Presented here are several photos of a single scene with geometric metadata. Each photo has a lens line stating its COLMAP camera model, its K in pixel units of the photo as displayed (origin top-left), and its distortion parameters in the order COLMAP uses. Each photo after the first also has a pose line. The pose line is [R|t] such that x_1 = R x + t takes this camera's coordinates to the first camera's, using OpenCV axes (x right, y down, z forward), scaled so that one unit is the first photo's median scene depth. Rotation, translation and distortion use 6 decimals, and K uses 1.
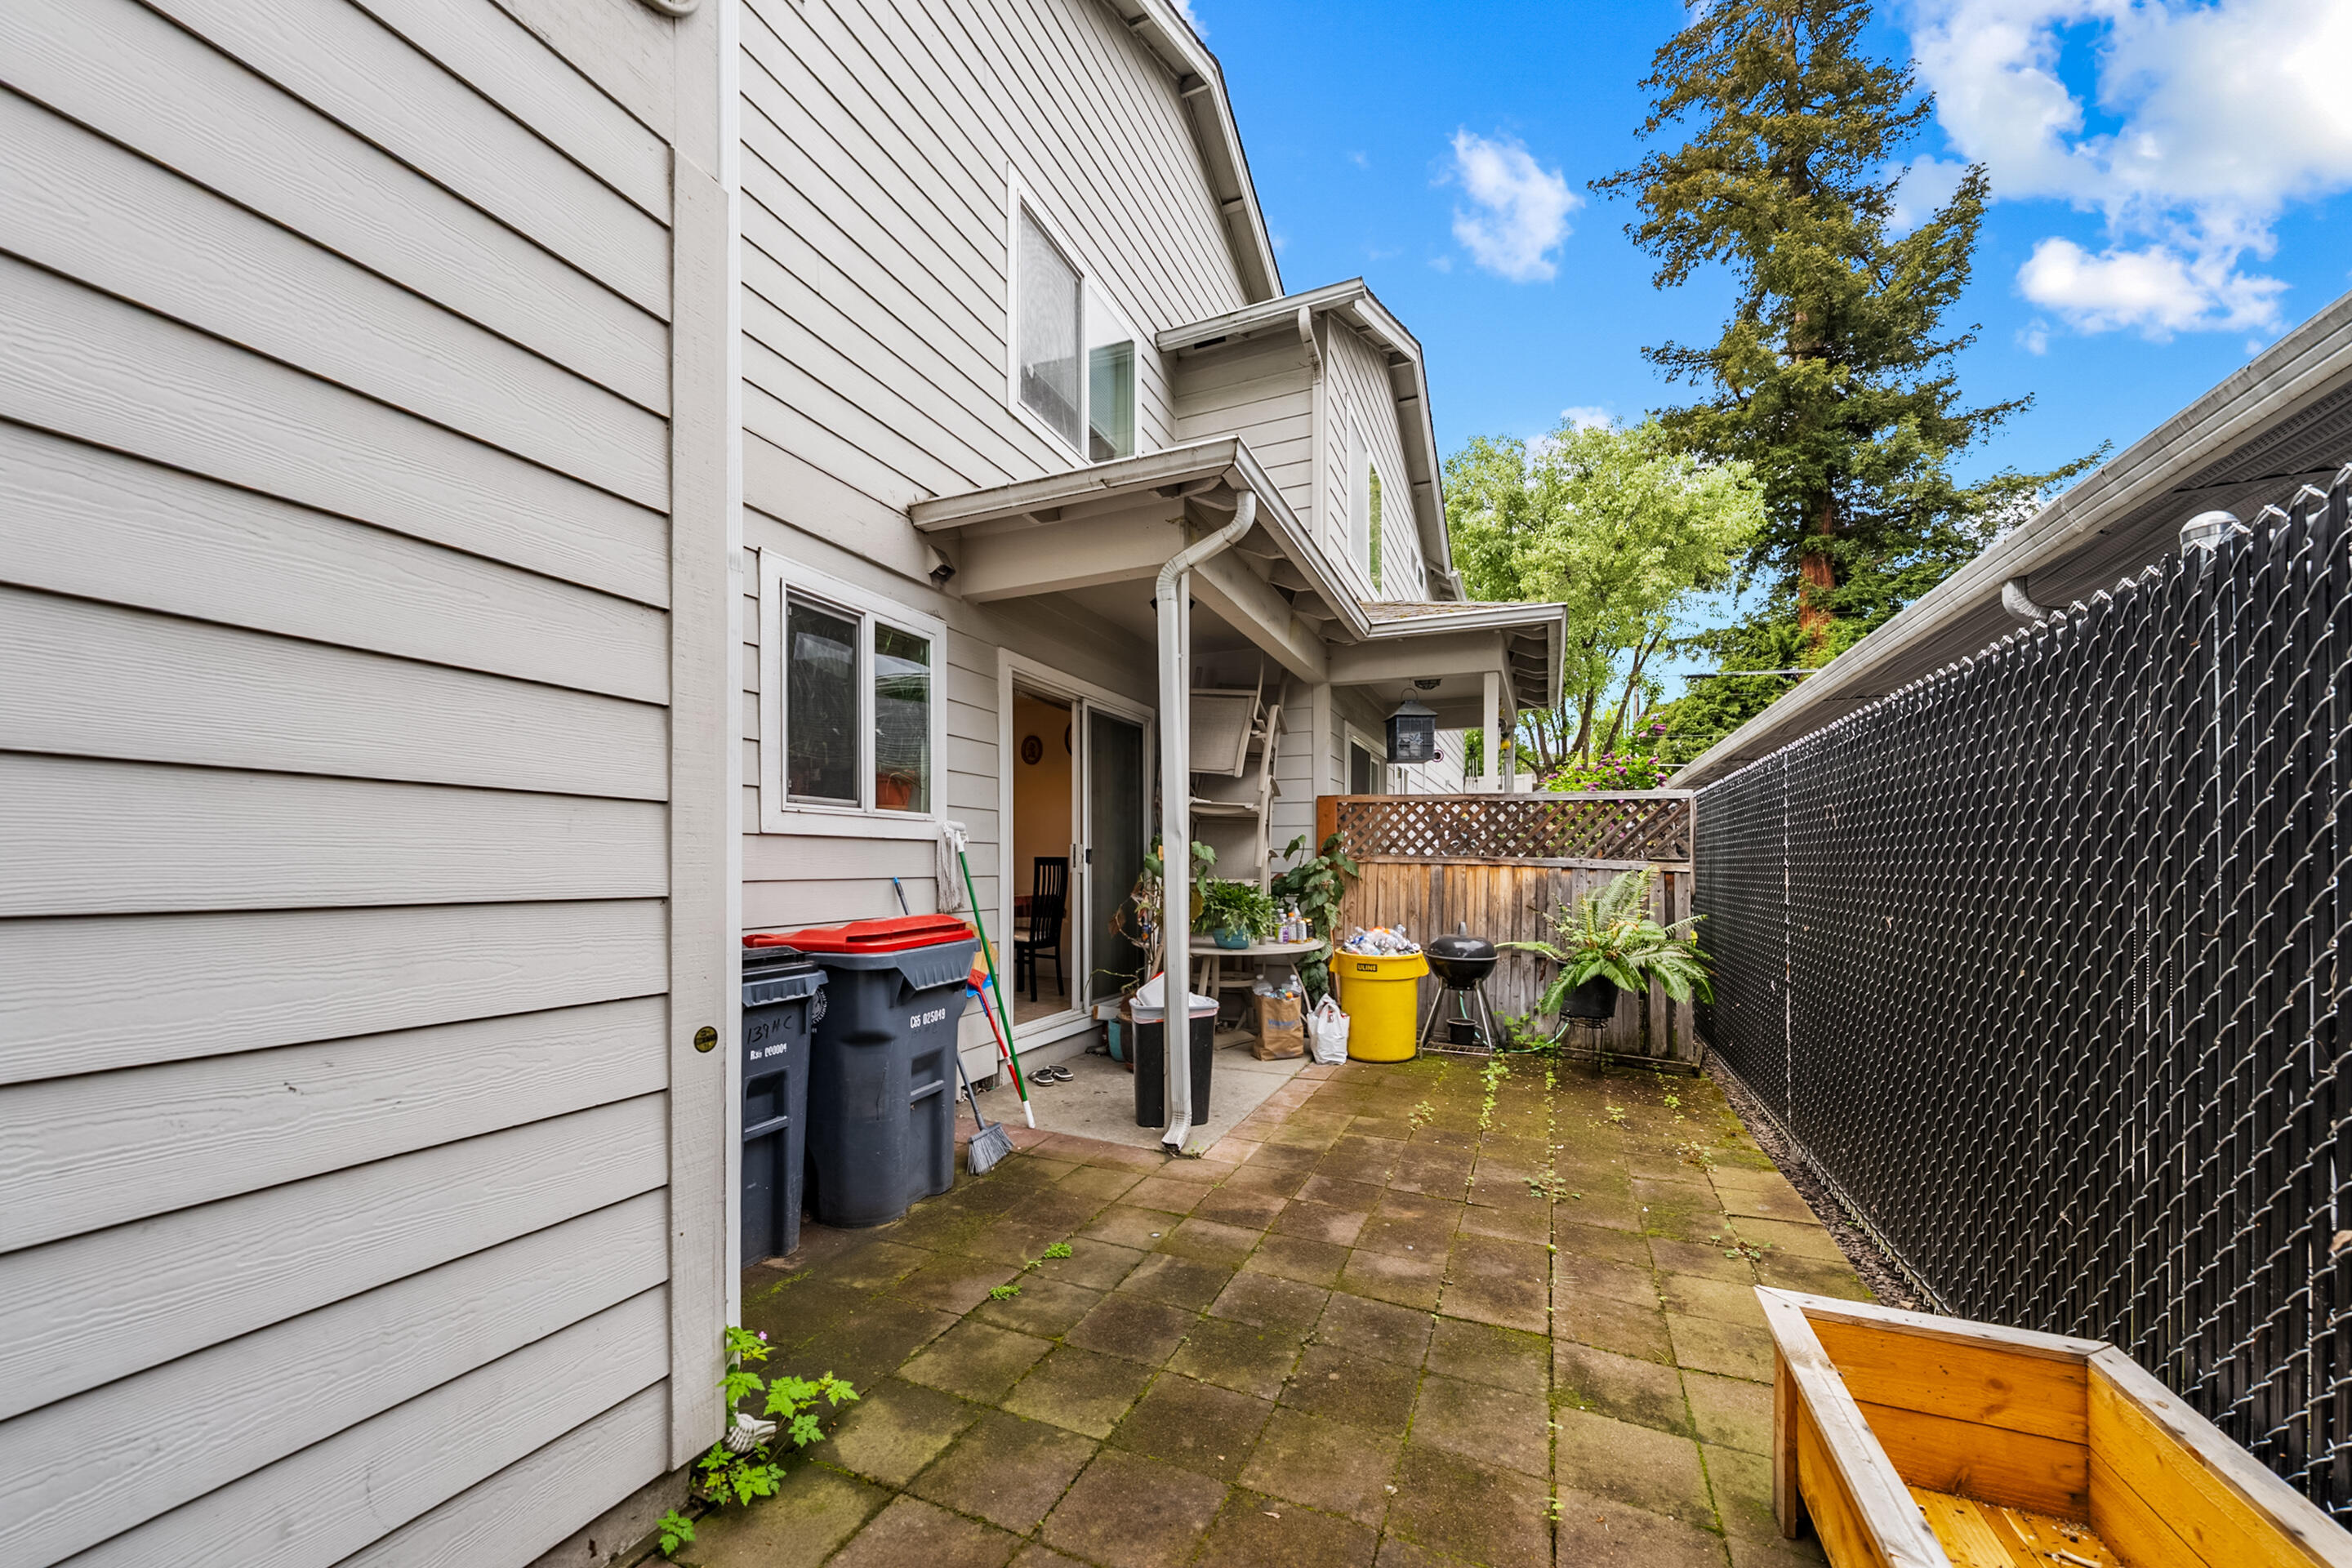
lens RADIAL K [[834.0, 0, 1180.8], [0, 834.0, 861.9], [0, 0, 1]] dist [-0.000763, -0.000396]
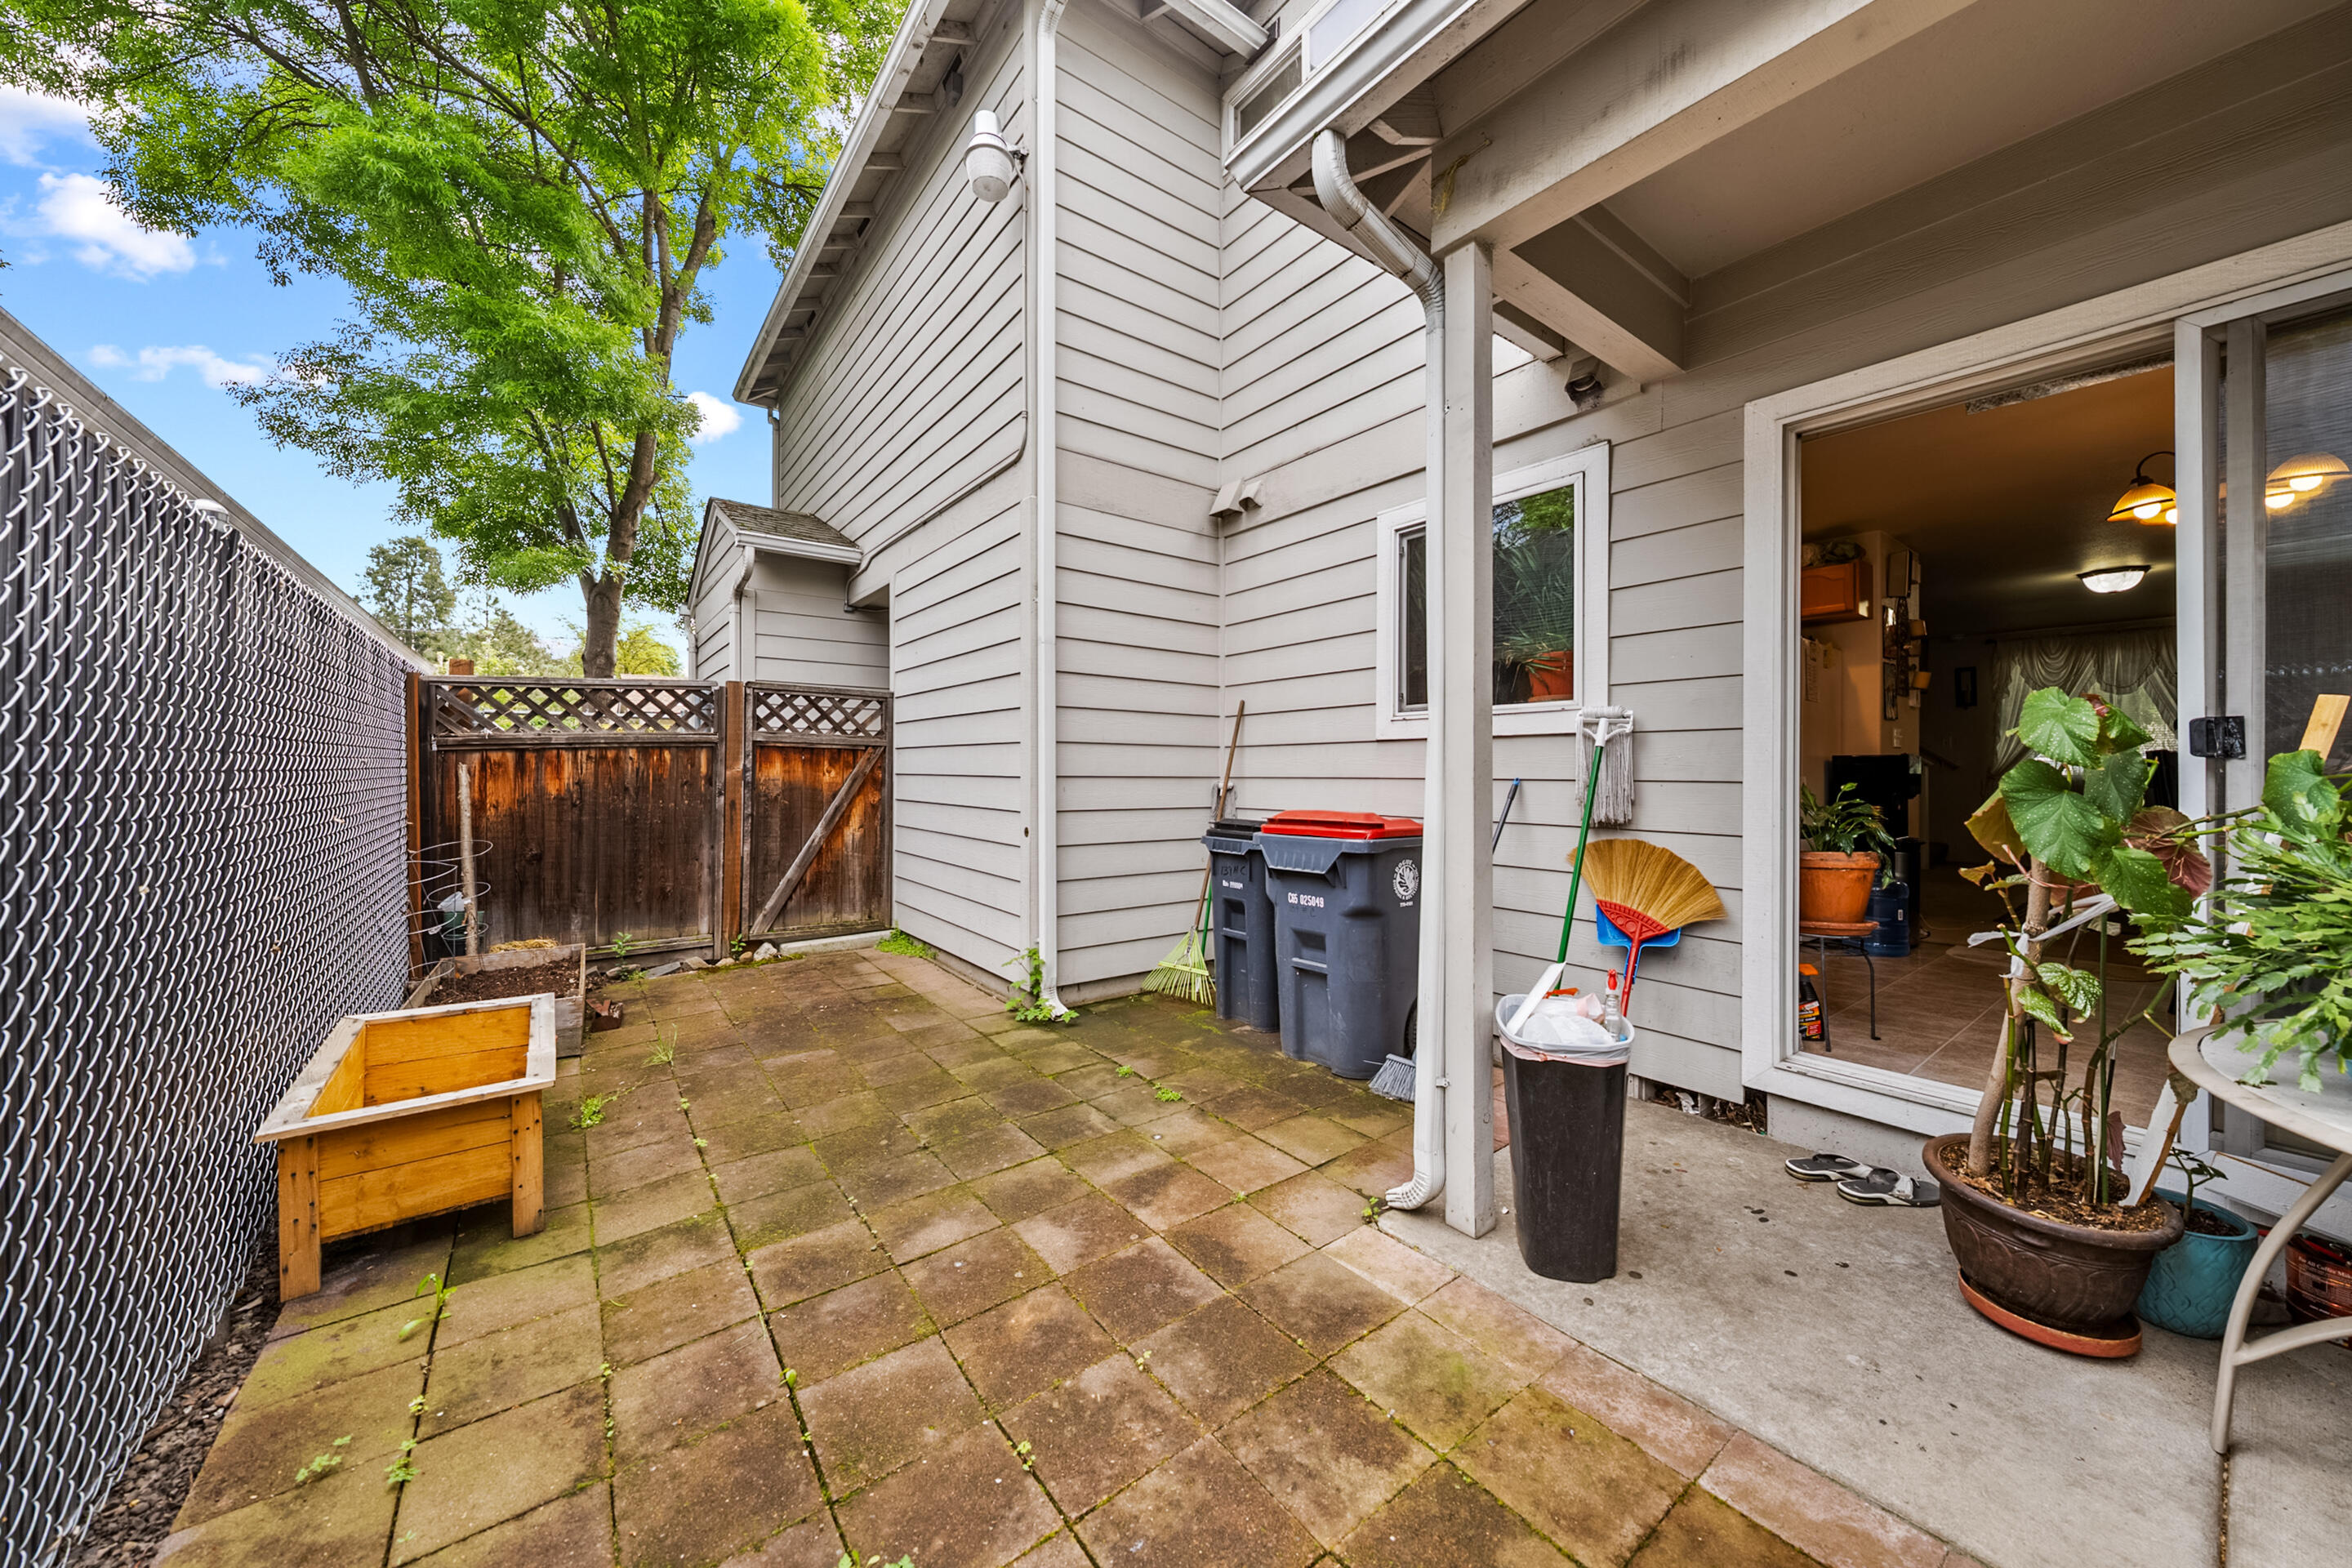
lens RADIAL K [[834.0, 0, 1187.2], [0, 834.0, 780.2], [0, 0, 1]] dist [-0.000763, -0.000396]
pose [[-0.482462, 0.010382, -0.875855, 0.875325], [0.000737, 0.999934, 0.011446, 0.015028], [0.875917, 0.004877, -0.482438, 1.623508]]
